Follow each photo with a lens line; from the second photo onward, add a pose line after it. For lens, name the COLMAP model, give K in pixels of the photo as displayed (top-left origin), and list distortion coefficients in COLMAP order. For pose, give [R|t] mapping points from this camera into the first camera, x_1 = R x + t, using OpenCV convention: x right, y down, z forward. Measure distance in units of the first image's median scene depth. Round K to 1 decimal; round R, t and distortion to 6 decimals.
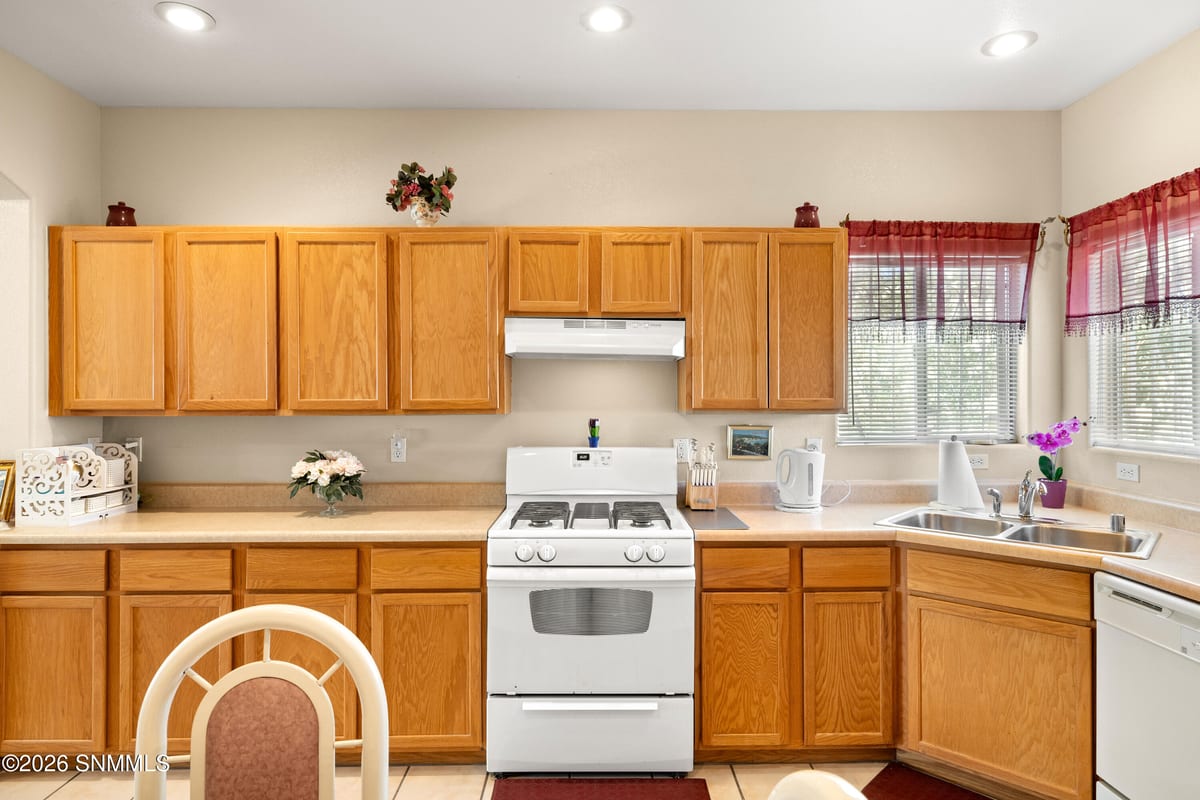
lens RADIAL K [[679.2, 0, 603.2], [0, 679.2, 396.4], [0, 0, 1]] dist [0.001331, 0.000428]
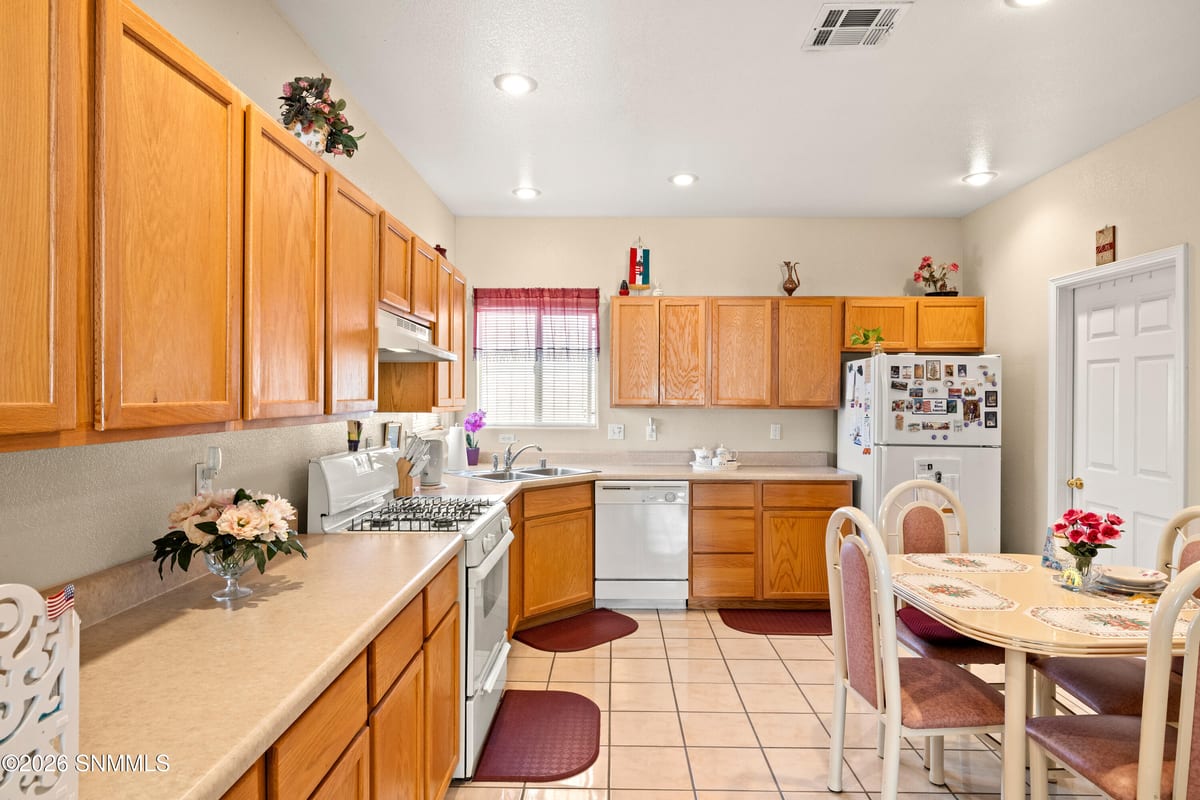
lens RADIAL K [[679.2, 0, 604.3], [0, 679.2, 399.2], [0, 0, 1]] dist [0.001331, 0.000428]
pose [[0.023804, -0.002633, 0.999713, -1.097436], [-0.000455, 0.999996, 0.002644, 0.000670], [-0.999717, -0.000518, 0.023803, 0.745443]]
